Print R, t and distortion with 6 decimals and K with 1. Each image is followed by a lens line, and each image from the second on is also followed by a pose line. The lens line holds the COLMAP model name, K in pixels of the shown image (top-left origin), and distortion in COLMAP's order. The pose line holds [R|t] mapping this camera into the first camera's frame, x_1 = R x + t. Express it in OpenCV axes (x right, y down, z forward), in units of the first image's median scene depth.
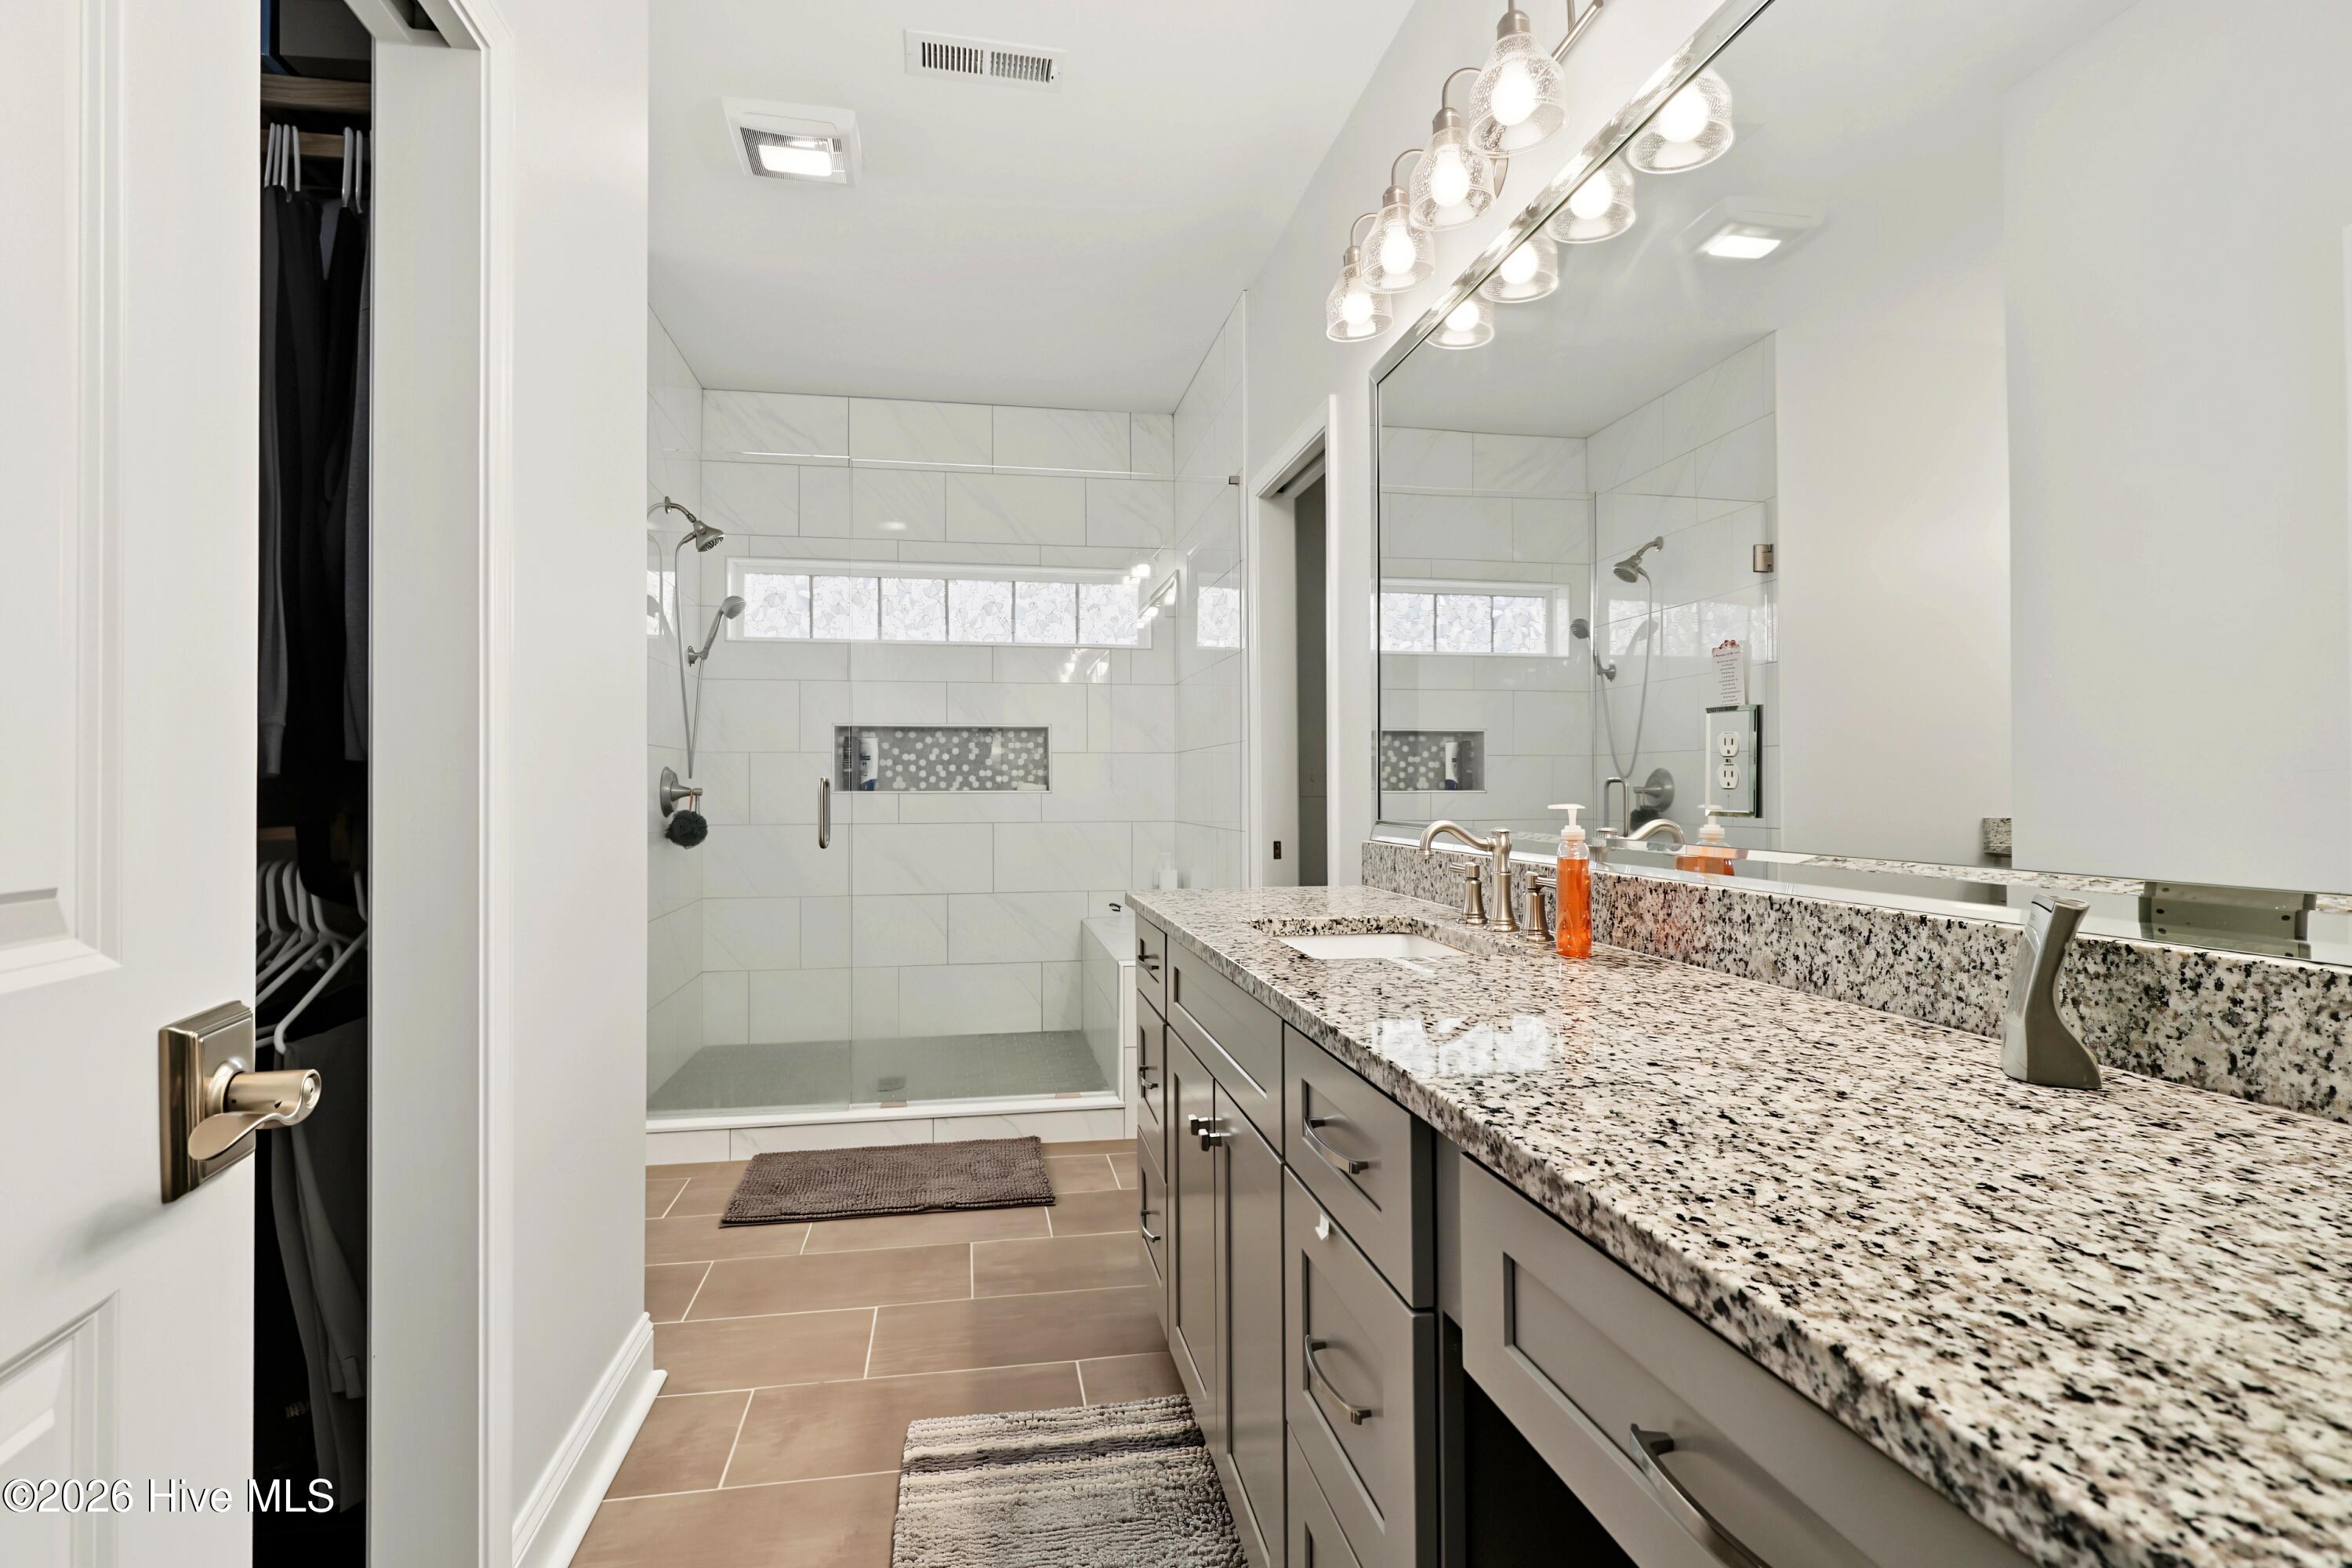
lens RADIAL K [[1120.0, 0, 1172.6], [0, 1120.0, 782.6], [0, 0, 1]] dist [0.001457, 0.000192]
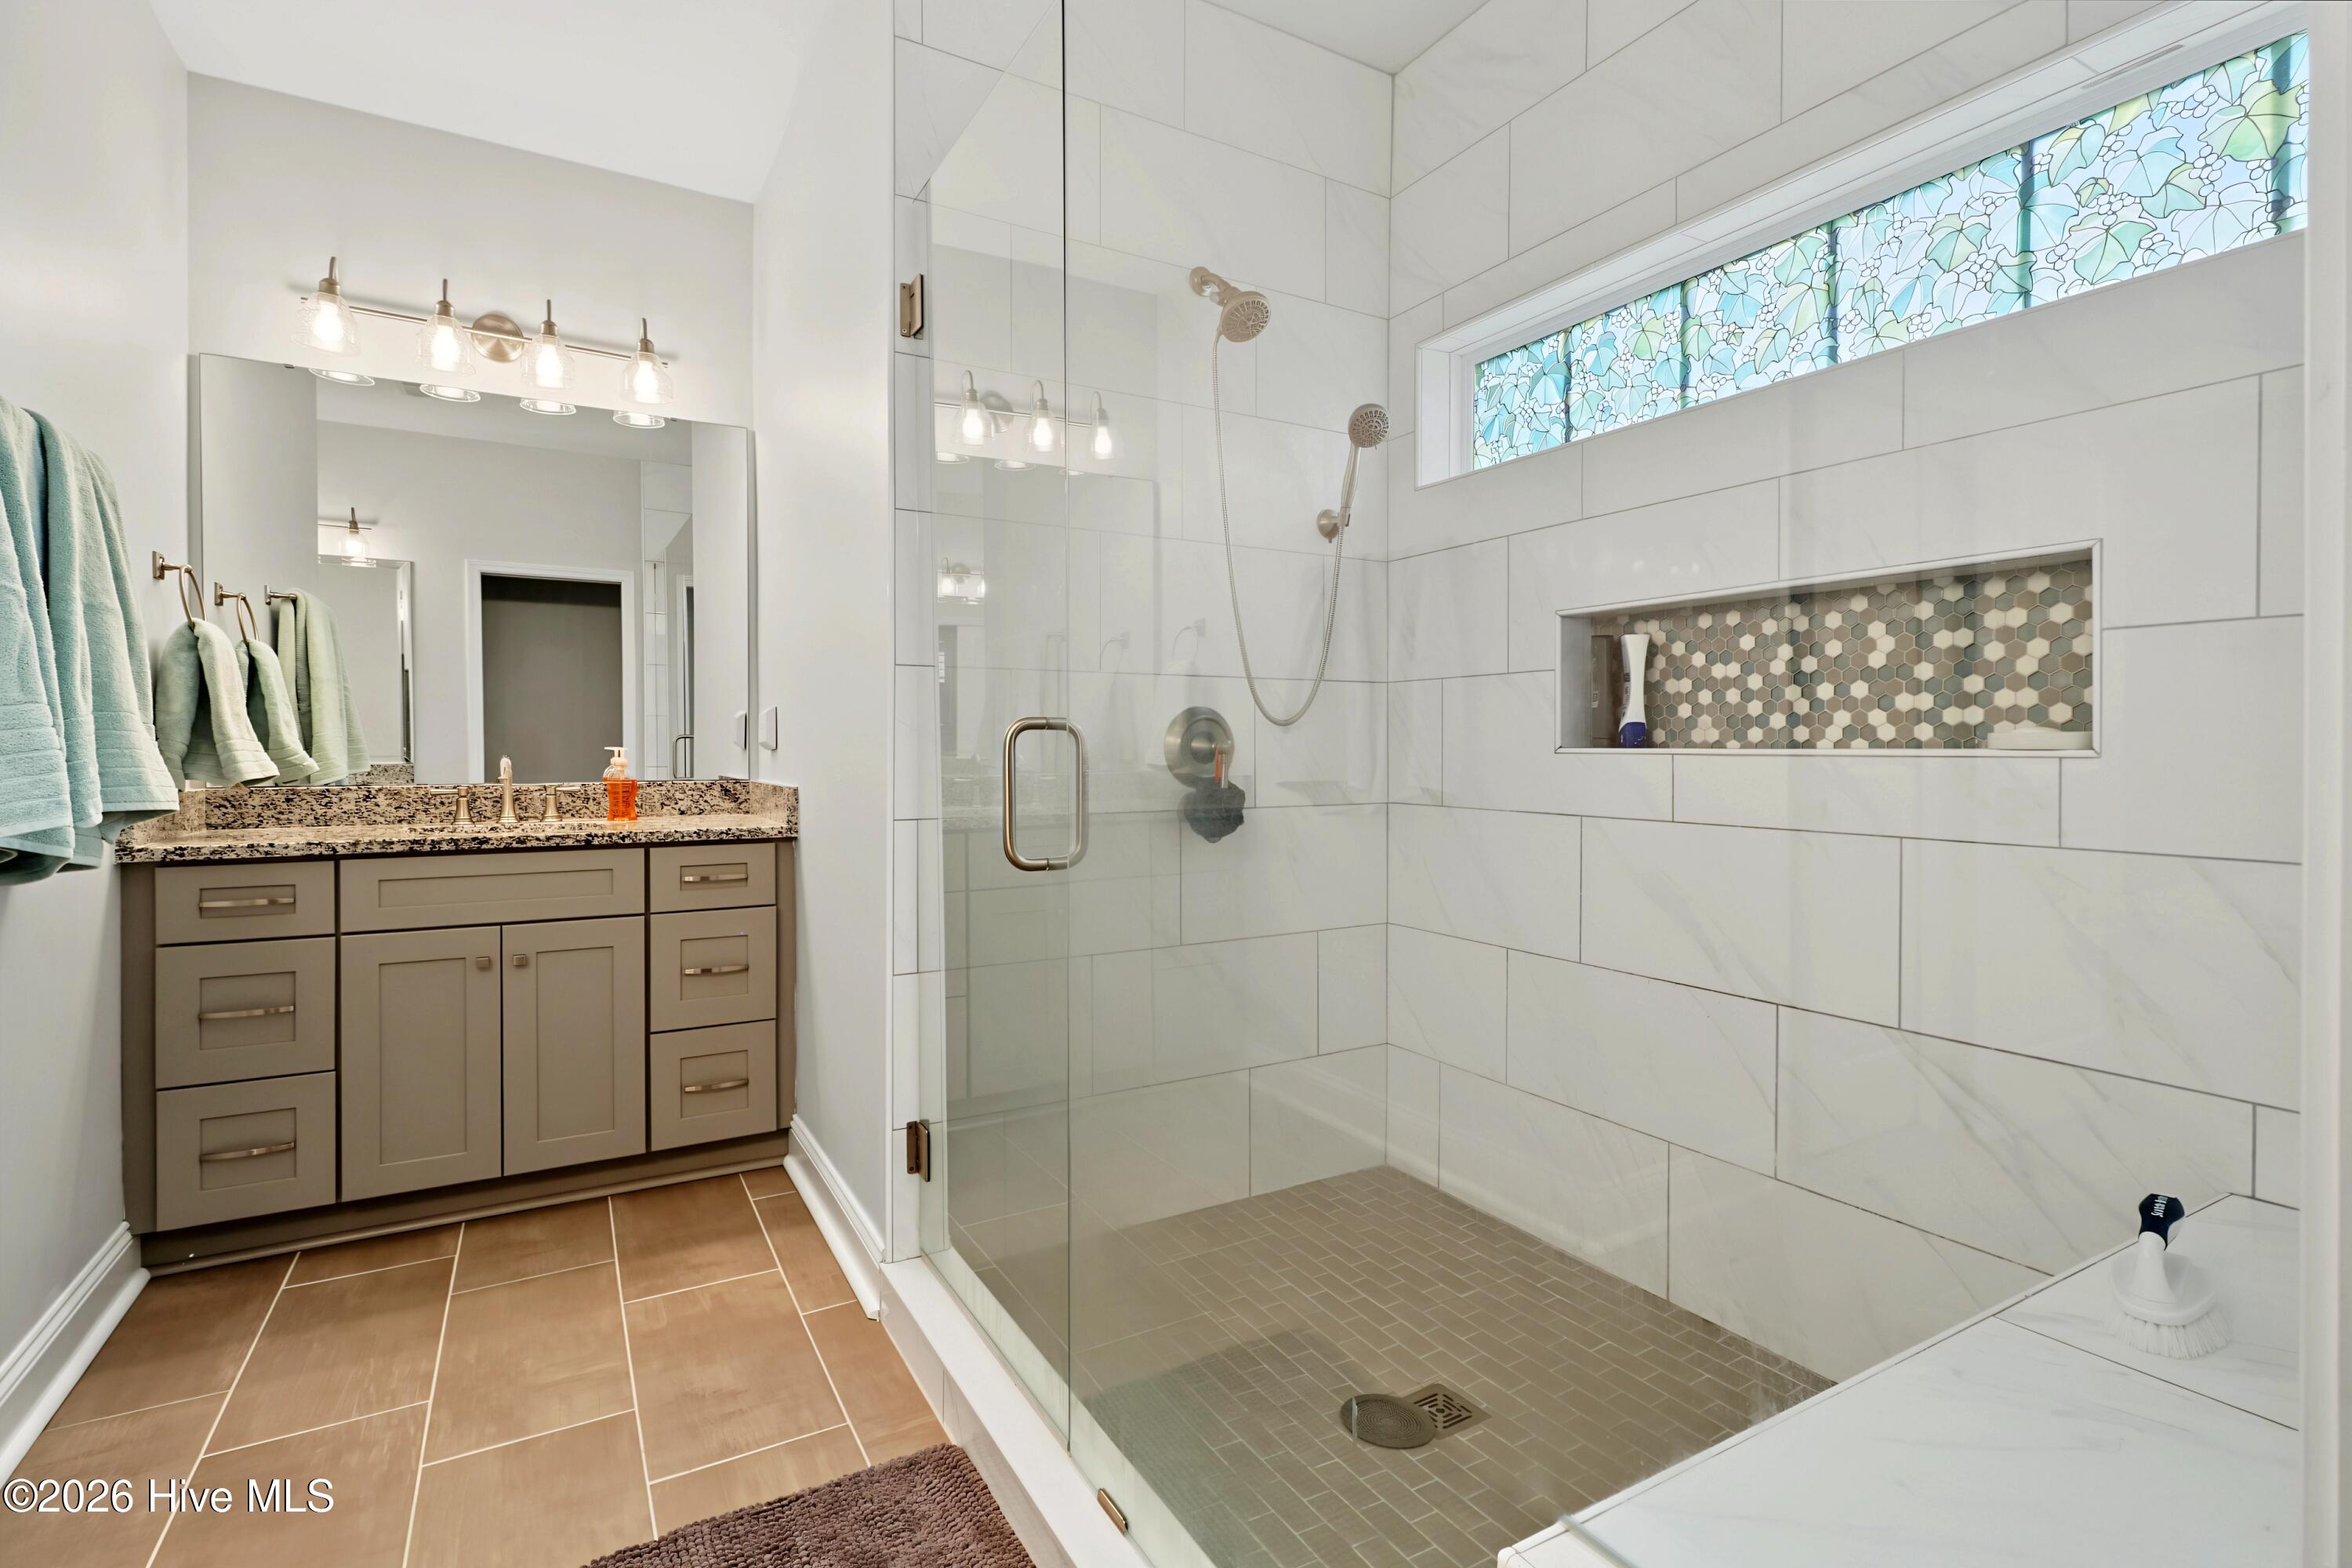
lens RADIAL K [[1120.0, 0, 1173.9], [0, 1120.0, 760.7], [0, 0, 1]] dist [0.001457, 0.000192]
pose [[0.322637, 0.015401, -0.946398, 0.106503], [0.001686, 0.999857, 0.016845, 0.004519], [0.946521, -0.007030, 0.322565, 0.653170]]
